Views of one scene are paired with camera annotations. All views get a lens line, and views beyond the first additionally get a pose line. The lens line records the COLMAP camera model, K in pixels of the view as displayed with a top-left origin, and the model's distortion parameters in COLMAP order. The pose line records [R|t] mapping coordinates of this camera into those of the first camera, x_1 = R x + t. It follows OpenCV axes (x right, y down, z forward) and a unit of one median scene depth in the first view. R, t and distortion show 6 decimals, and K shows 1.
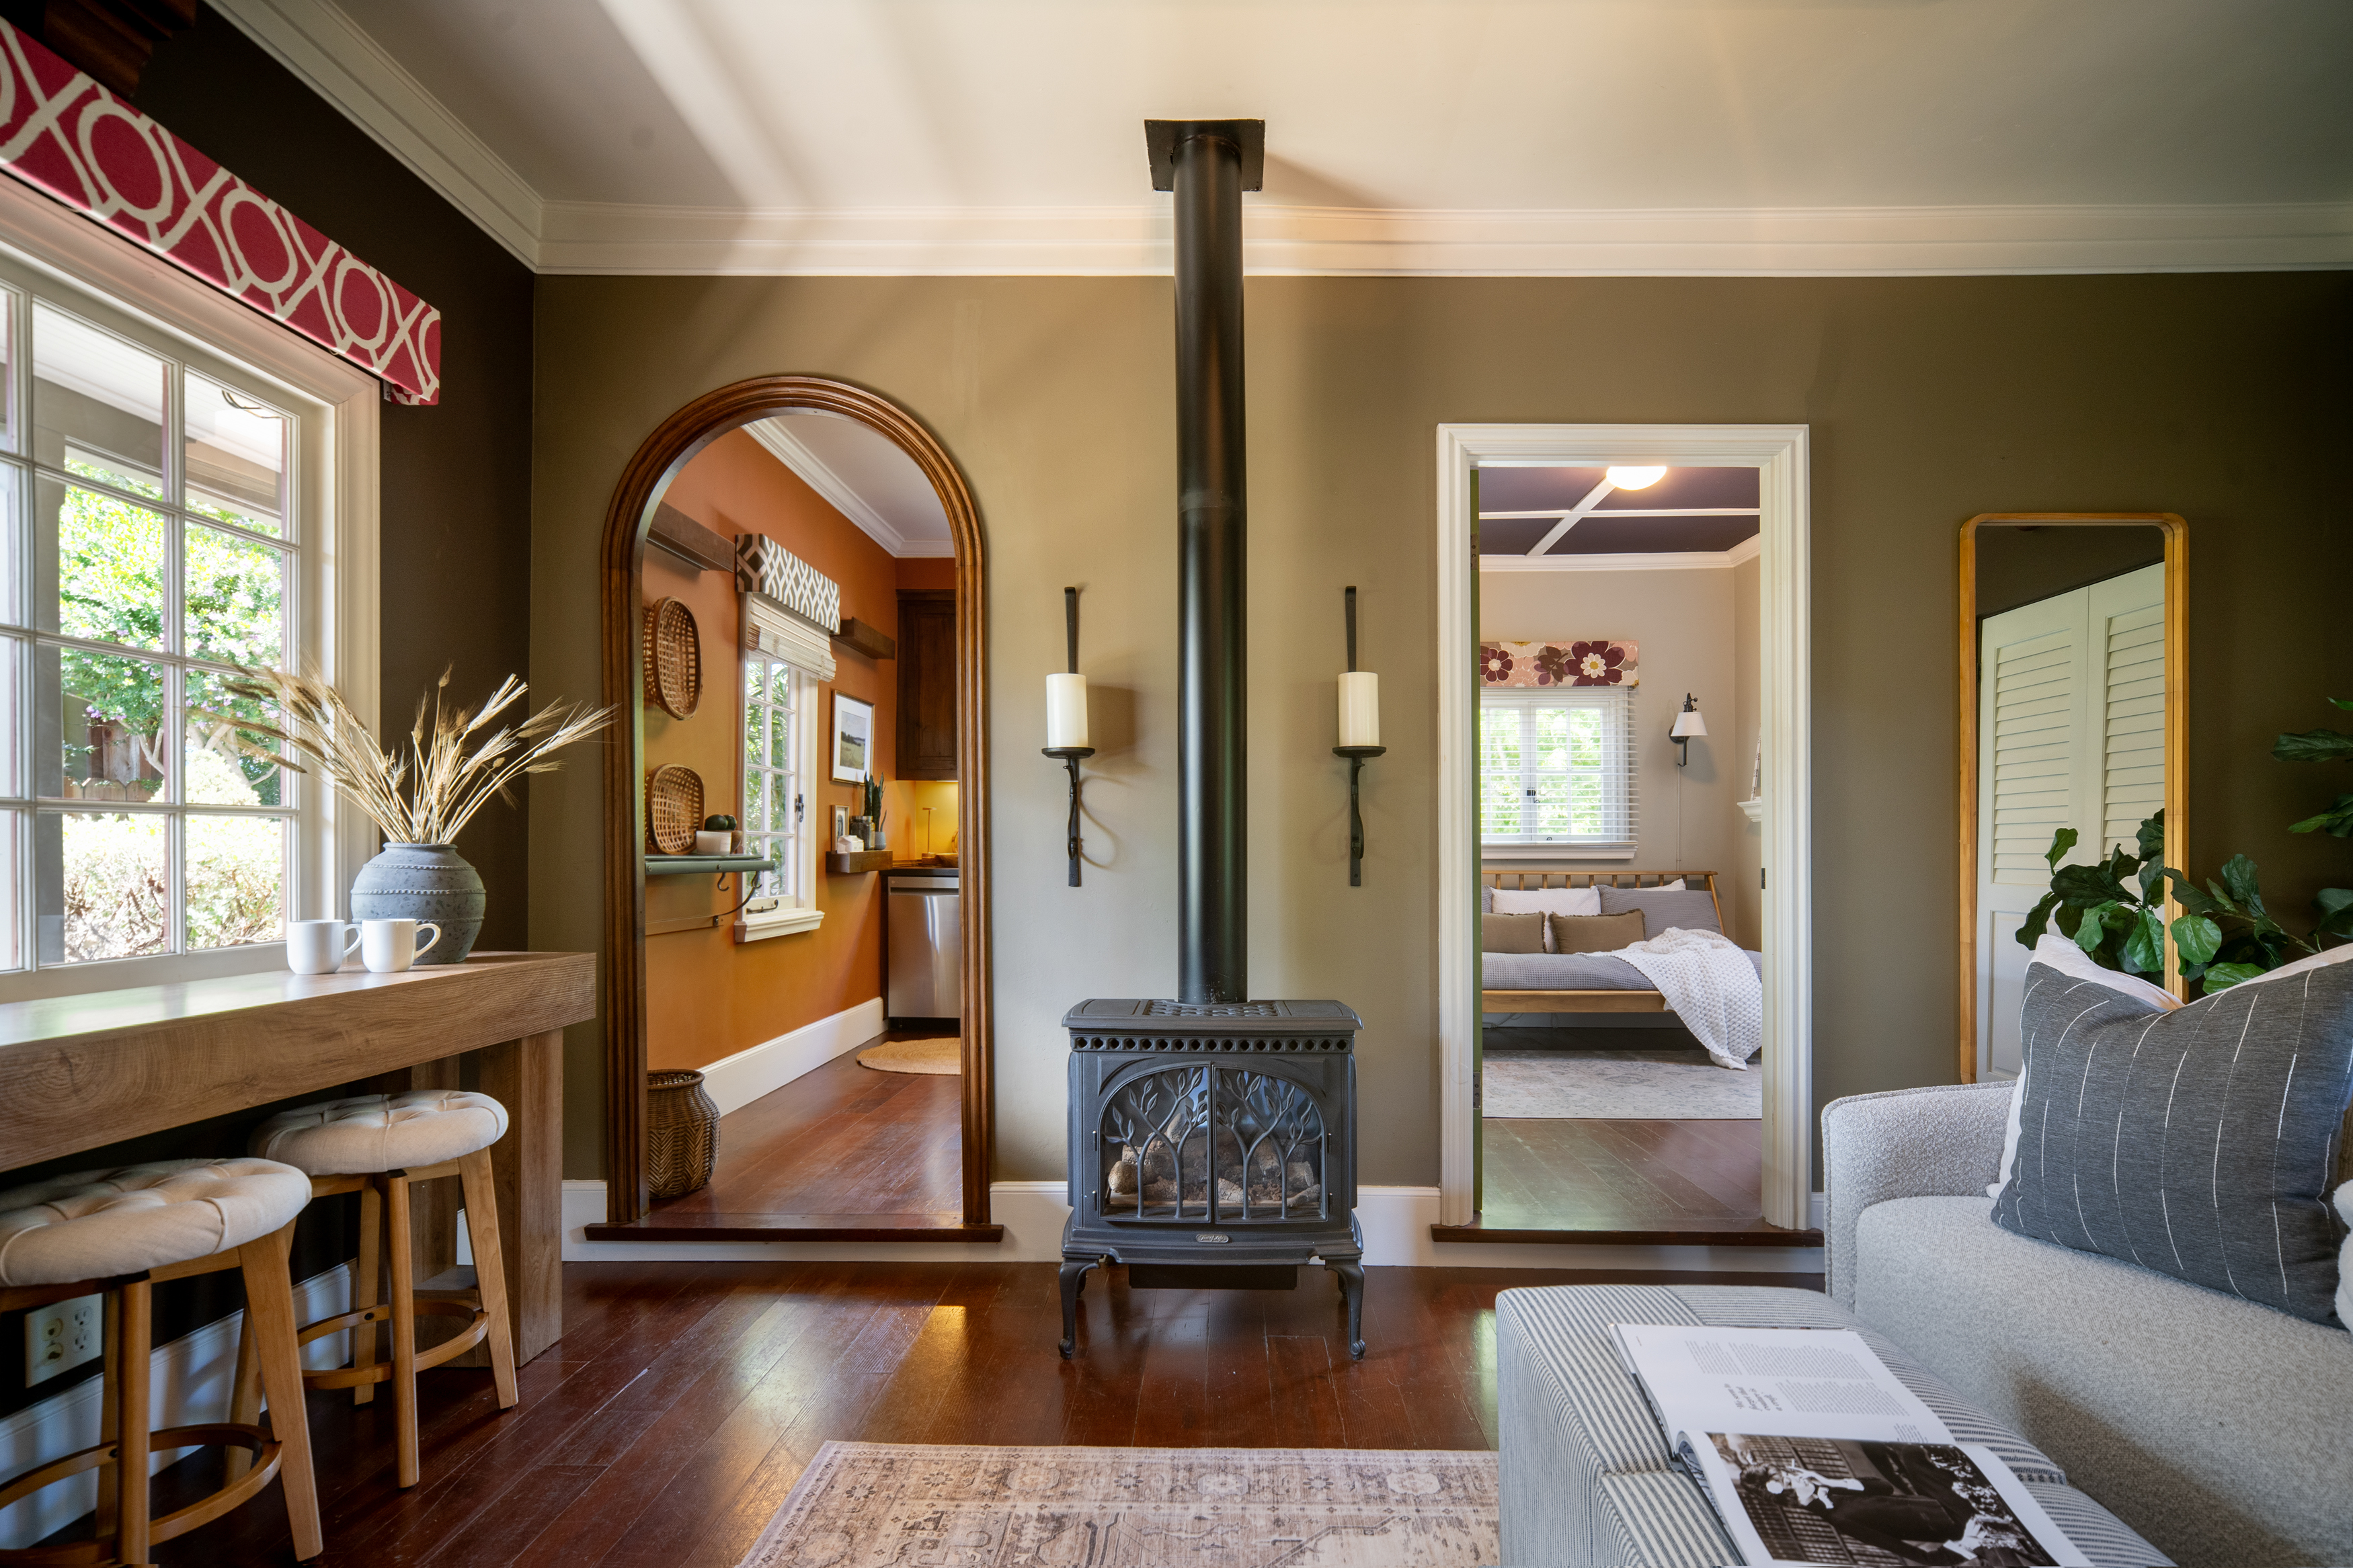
lens RADIAL K [[1121.2, 0, 1222.3], [0, 1121.2, 849.7], [0, 0, 1]] dist [-0.012332, 0.008849]
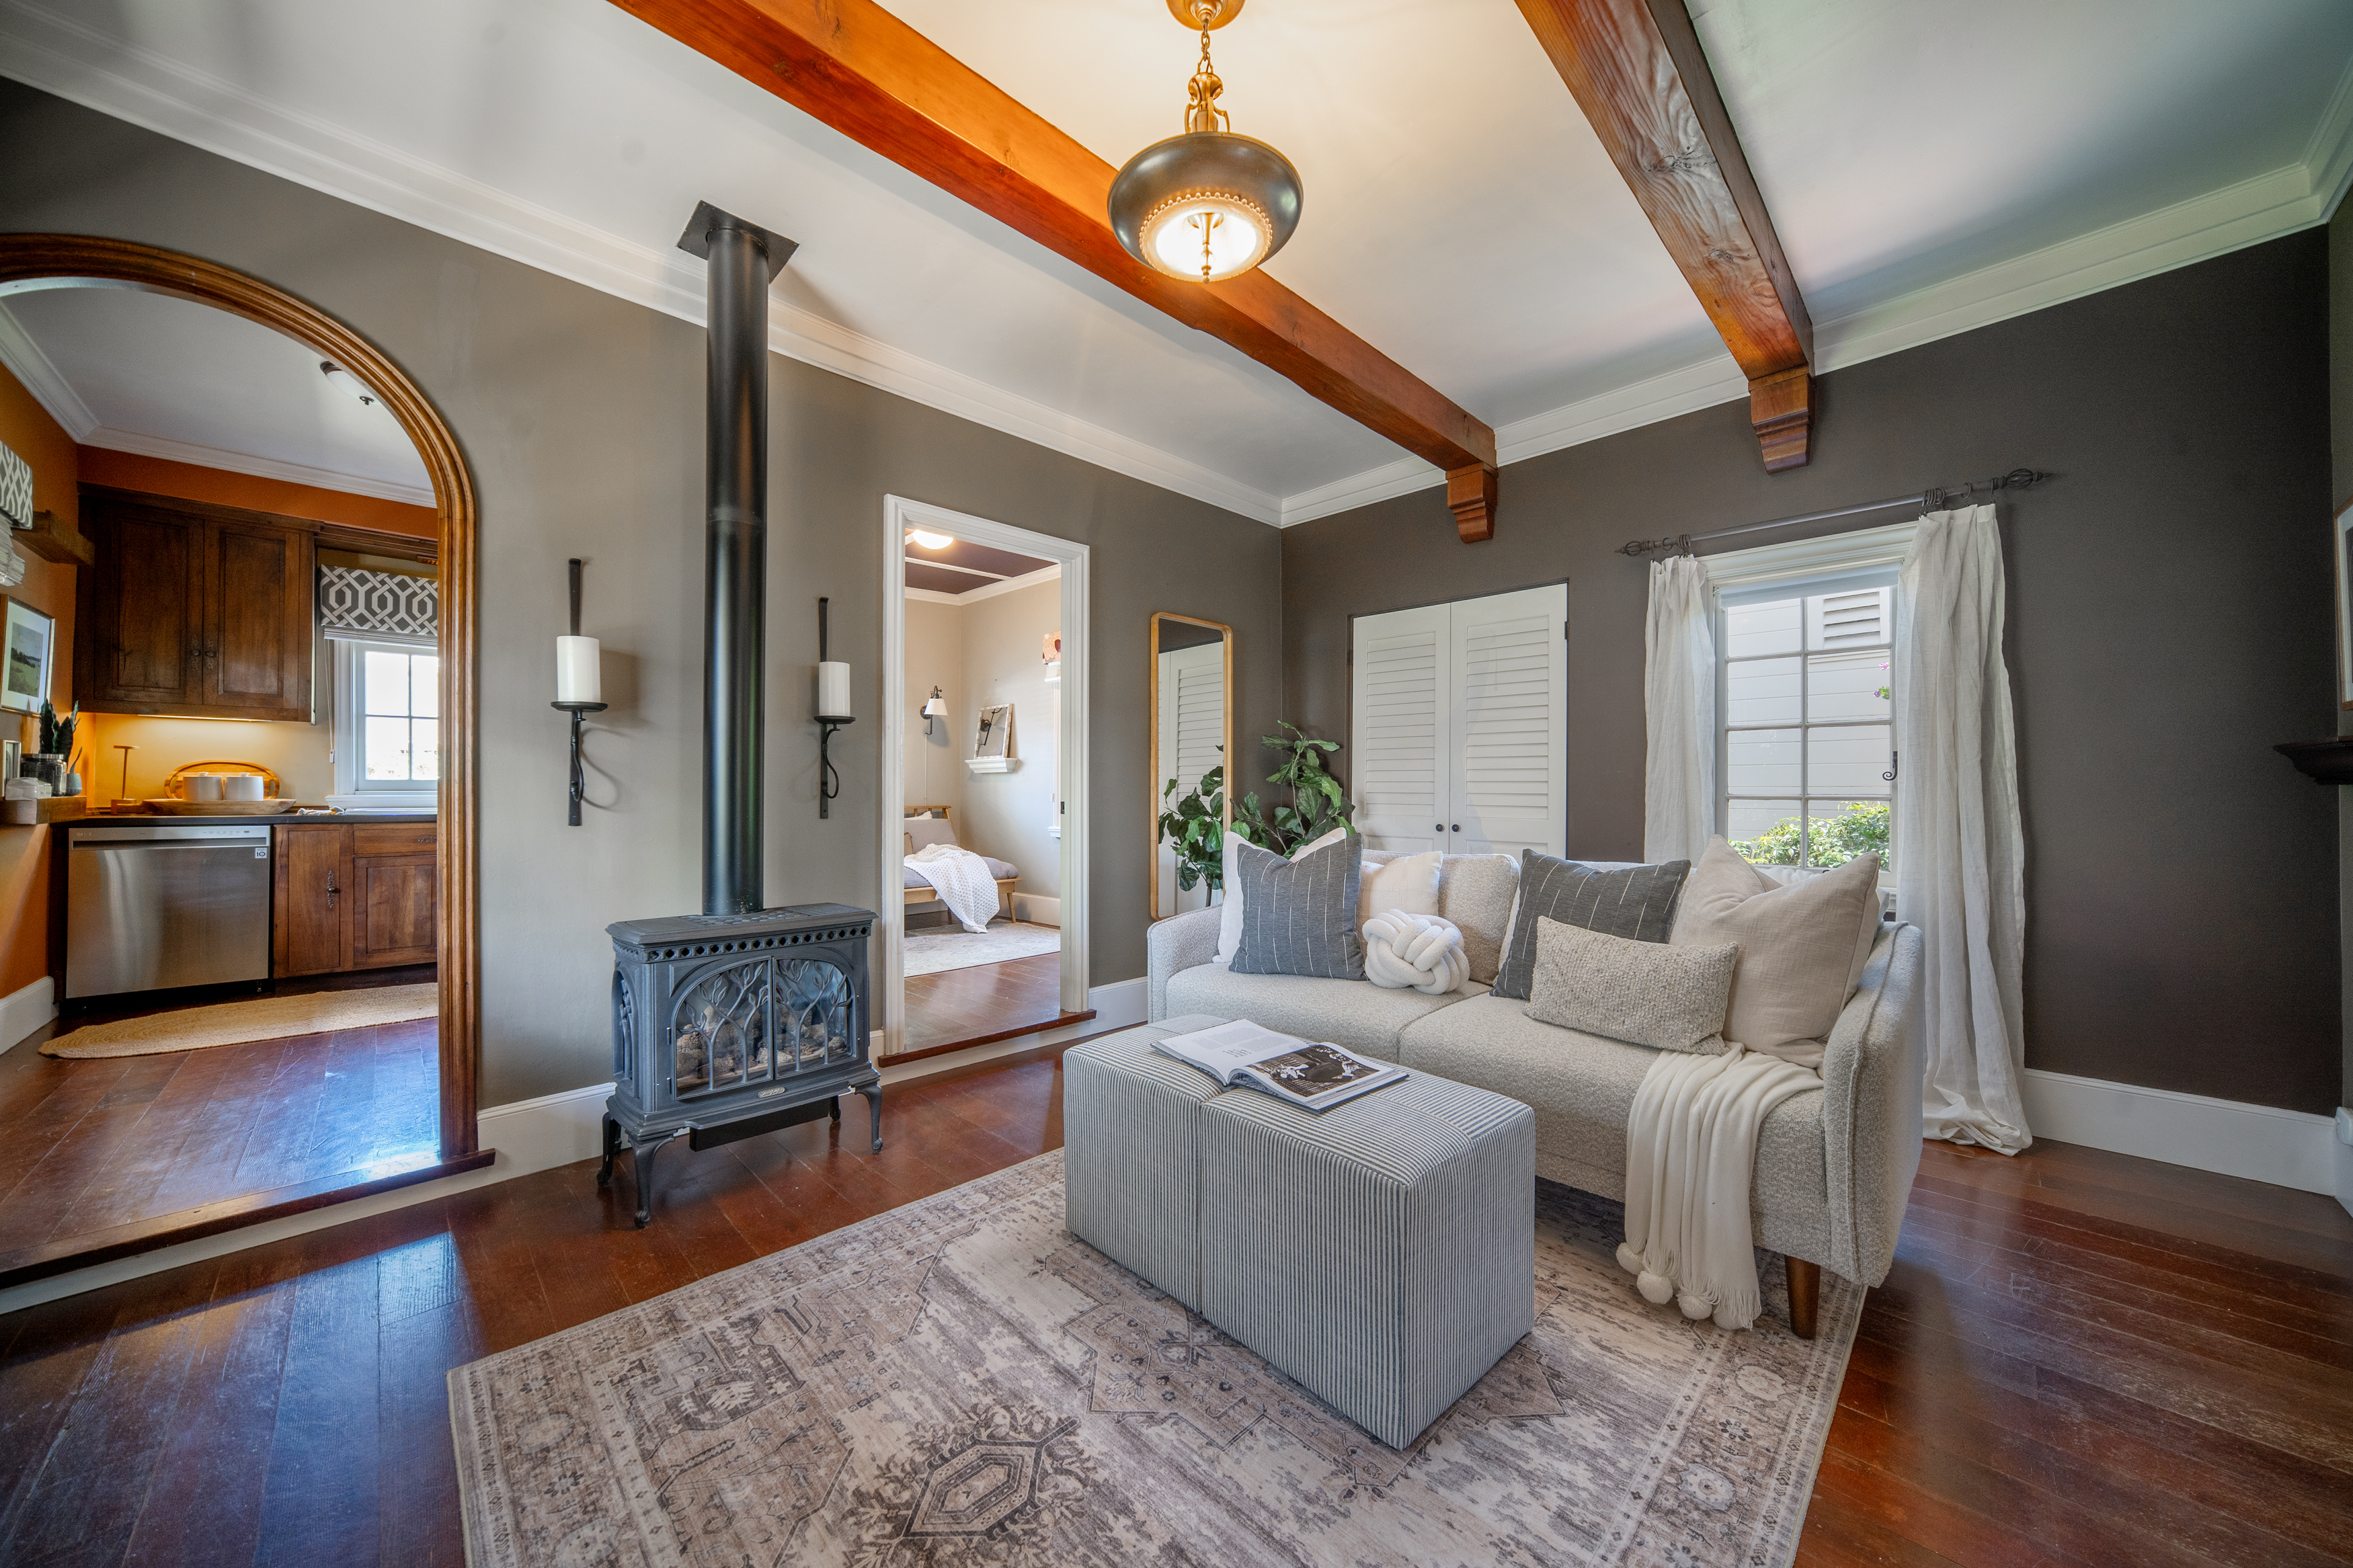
lens RADIAL K [[821.8, 0, 1182.4], [0, 821.8, 785.2], [0, 0, 1]] dist [-0.000311, 0.000275]
pose [[0.709690, 0.000873, 0.704513, -0.291104], [0.004526, 0.999973, -0.005799, -0.000363], [-0.704499, 0.007304, 0.709667, -0.010178]]
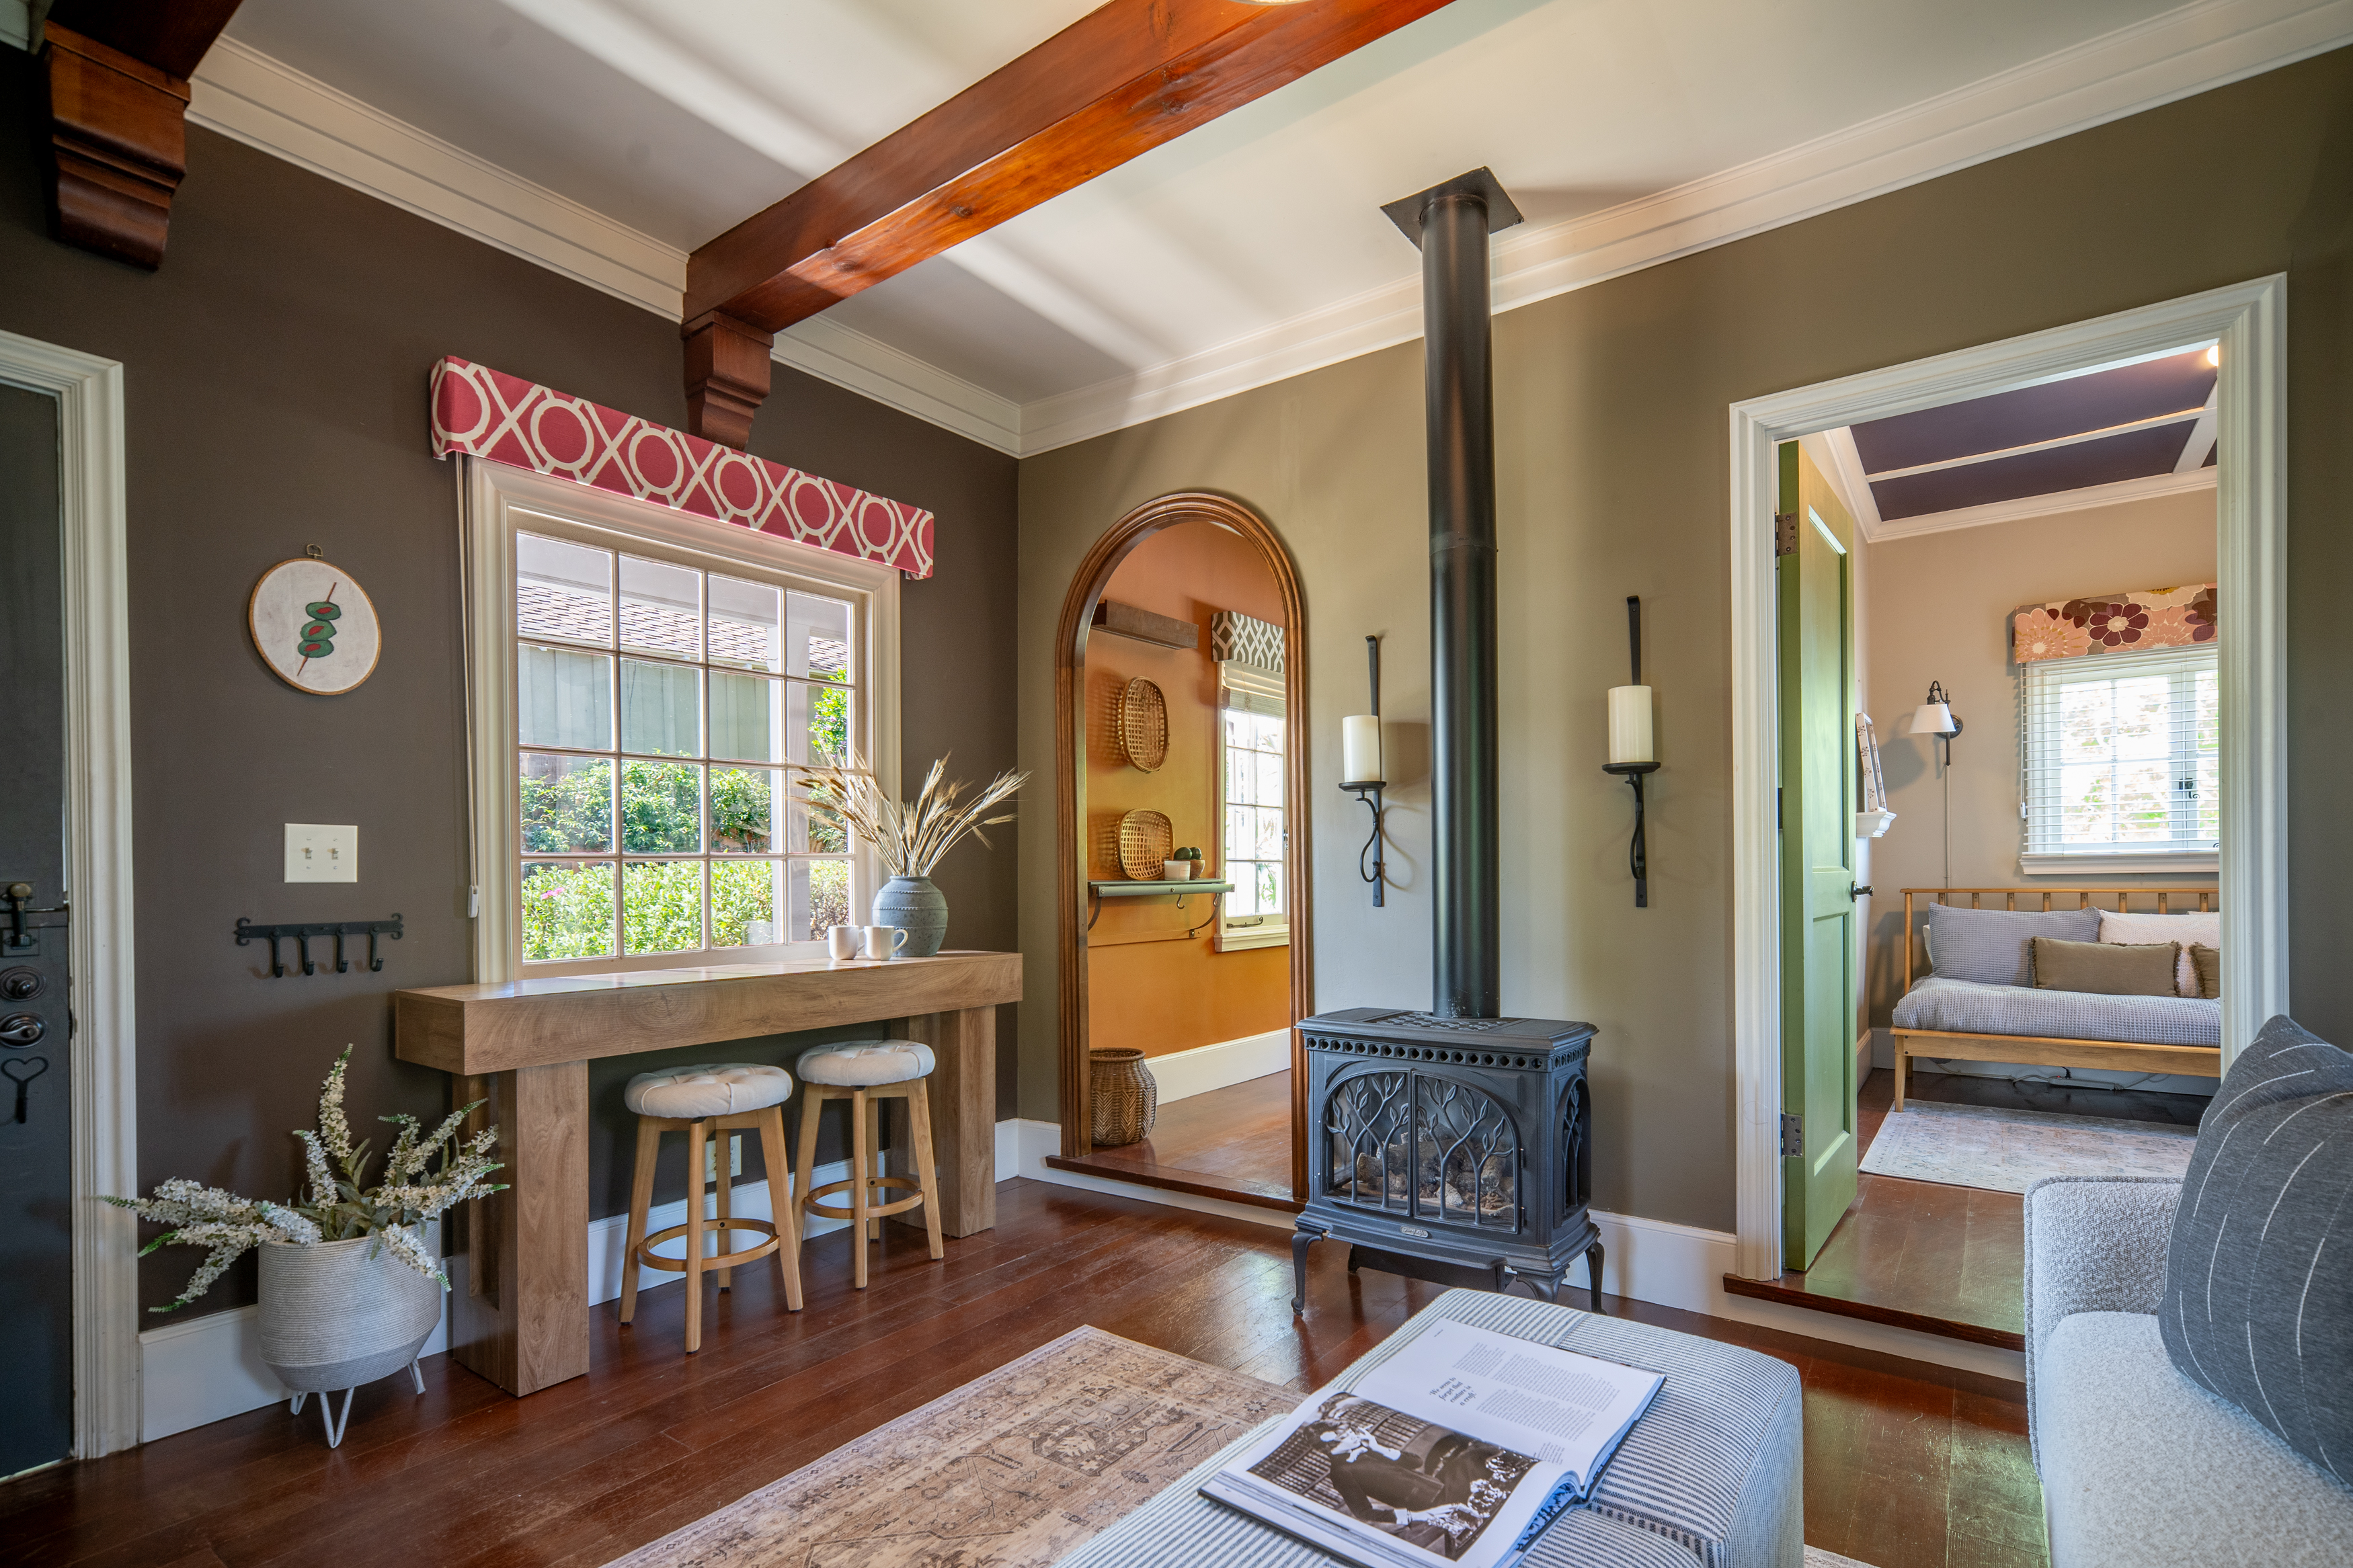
lens RADIAL K [[1121.2, 0, 1199.2], [0, 1121.2, 869.5], [0, 0, 1]] dist [-0.012332, 0.008849]
pose [[0.816949, -0.014942, -0.576516, 0.379936], [0.015424, 0.999873, -0.004058, -0.001708], [0.576503, -0.005577, 0.817076, -0.002063]]
